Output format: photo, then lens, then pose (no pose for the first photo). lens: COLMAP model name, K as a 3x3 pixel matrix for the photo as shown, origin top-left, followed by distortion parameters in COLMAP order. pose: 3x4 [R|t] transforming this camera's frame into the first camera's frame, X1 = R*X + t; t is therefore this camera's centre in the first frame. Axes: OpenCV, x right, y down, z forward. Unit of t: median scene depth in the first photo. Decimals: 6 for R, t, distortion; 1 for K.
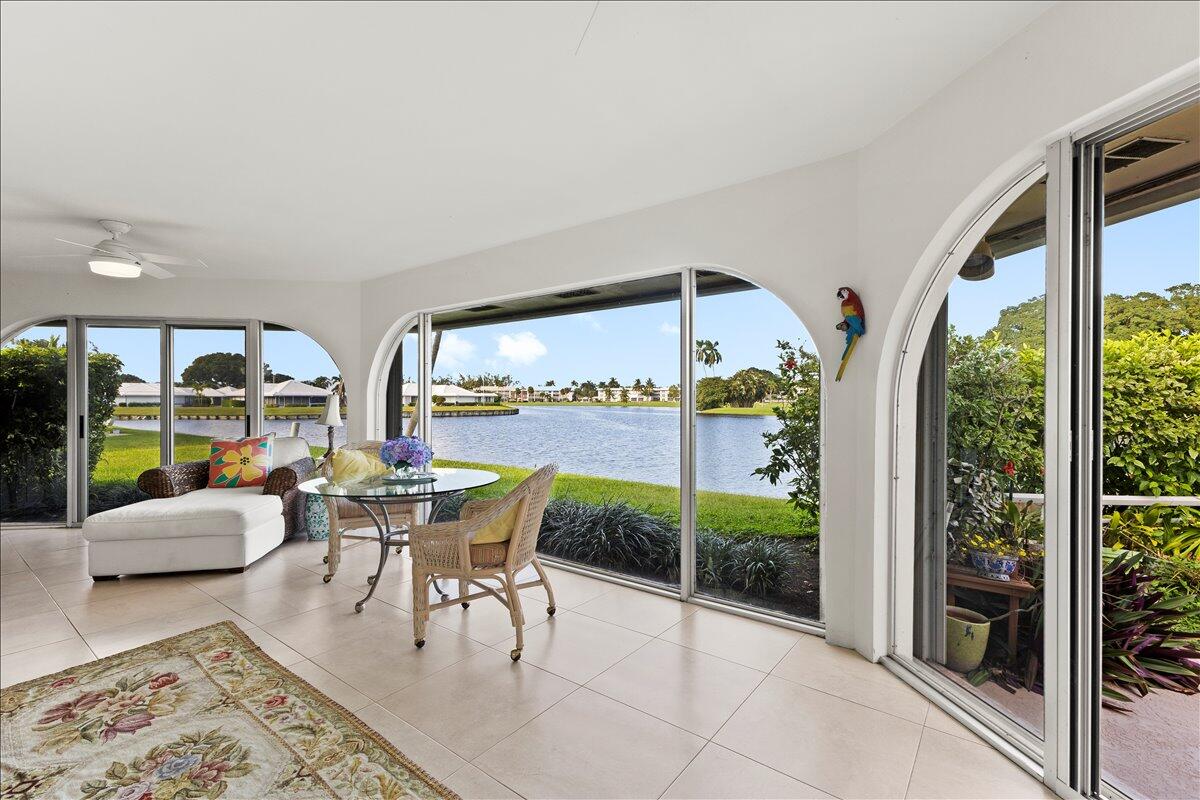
lens RADIAL K [[519.1, 0, 599.3], [0, 519.1, 403.7], [0, 0, 1]] dist [0.013108, -0.002060]
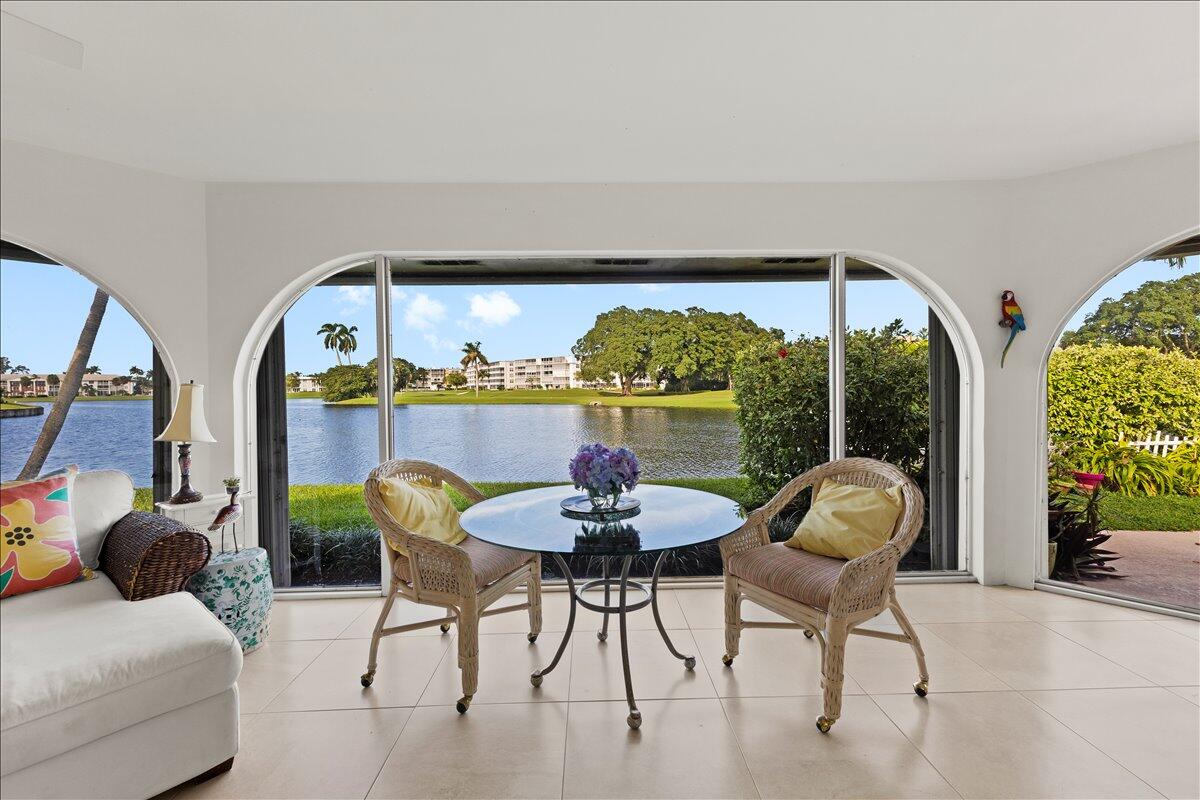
lens RADIAL K [[519.1, 0, 599.7], [0, 519.1, 391.3], [0, 0, 1]] dist [0.013108, -0.002060]
pose [[0.783904, -0.018099, 0.620618, -0.482942], [0.019548, 0.999799, 0.004467, -0.003352], [-0.620574, 0.008630, 0.784100, 0.296874]]
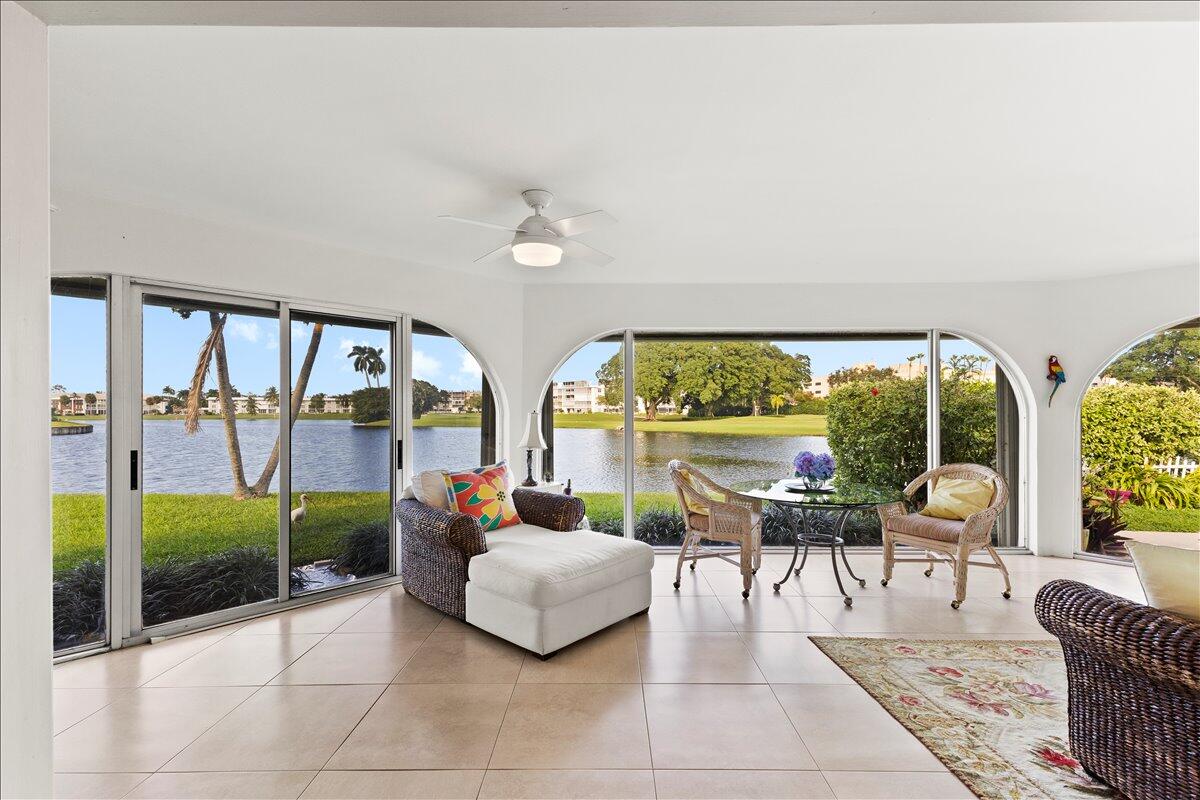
lens RADIAL K [[519.1, 0, 602.6], [0, 519.1, 404.1], [0, 0, 1]] dist [0.013108, -0.002060]
pose [[0.805489, 0.003500, 0.592600, -0.874185], [0.008839, 0.999800, -0.017919, -0.014365], [-0.592545, 0.019672, 0.805297, 0.216521]]
